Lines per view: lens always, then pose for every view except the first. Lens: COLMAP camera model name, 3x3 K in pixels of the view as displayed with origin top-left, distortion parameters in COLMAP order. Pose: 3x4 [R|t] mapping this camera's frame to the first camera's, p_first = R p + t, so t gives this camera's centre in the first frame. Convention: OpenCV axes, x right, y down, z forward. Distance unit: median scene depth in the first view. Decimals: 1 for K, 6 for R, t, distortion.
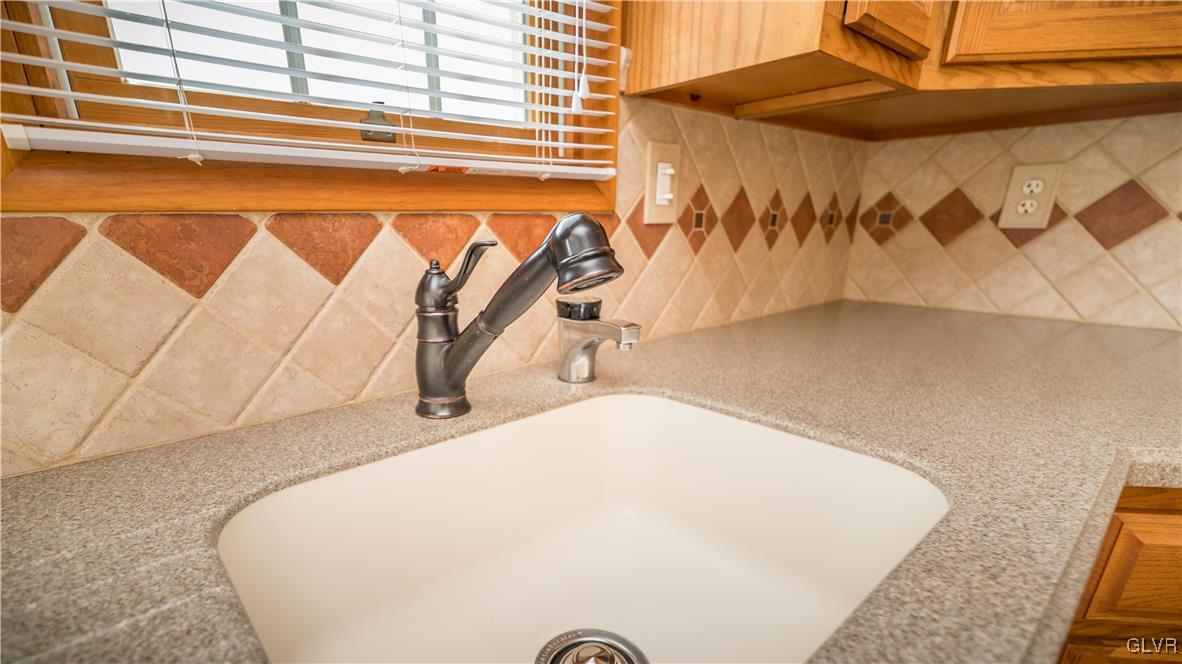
lens RADIAL K [[542.5, 0, 537.5], [0, 542.5, 413.0], [0, 0, 1]] dist [-0.001159, 0.000345]
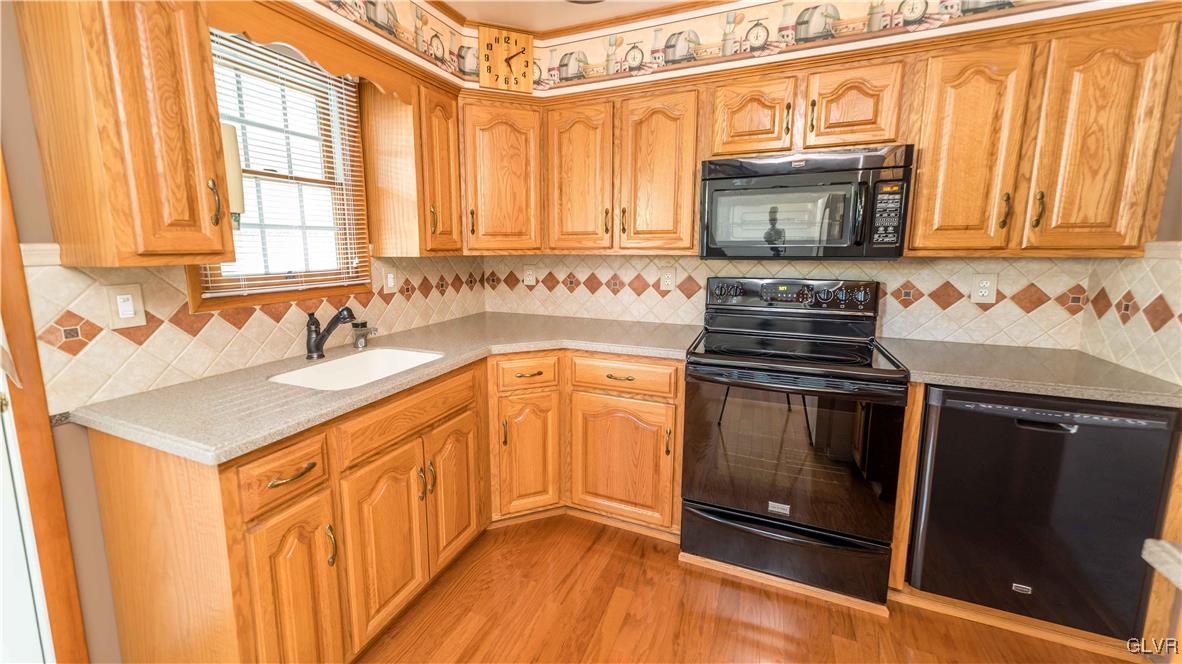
lens RADIAL K [[450.7, 0, 562.5], [0, 450.7, 307.3], [0, 0, 1]] dist [0.000518, 0.000377]
pose [[0.900933, -0.056581, 0.430253, 0.012429], [0.143206, 0.974687, -0.171692, 0.267941], [-0.409647, 0.216298, 0.886230, -1.486657]]
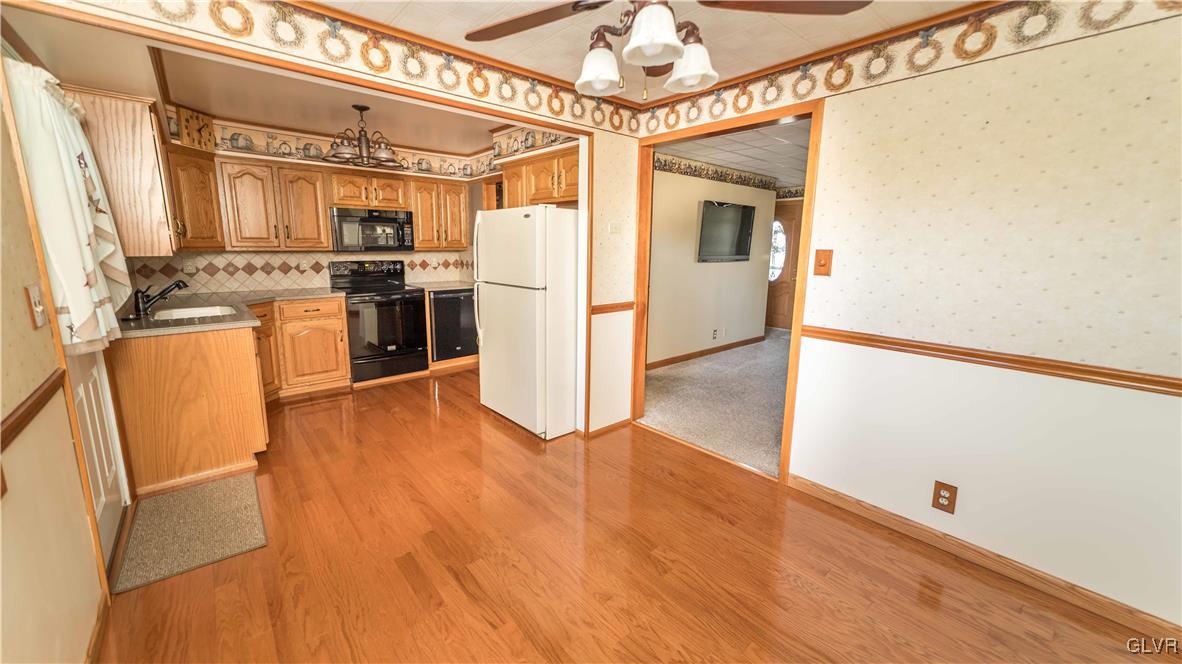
lens RADIAL K [[444.4, 0, 585.5], [0, 444.4, 318.7], [0, 0, 1]] dist [0.001859, 0.000125]
pose [[-0.023813, -0.159803, 0.986862, -3.168598], [0.324961, 0.932298, 0.158809, 0.513841], [-0.945428, 0.324473, 0.029729, -2.241246]]
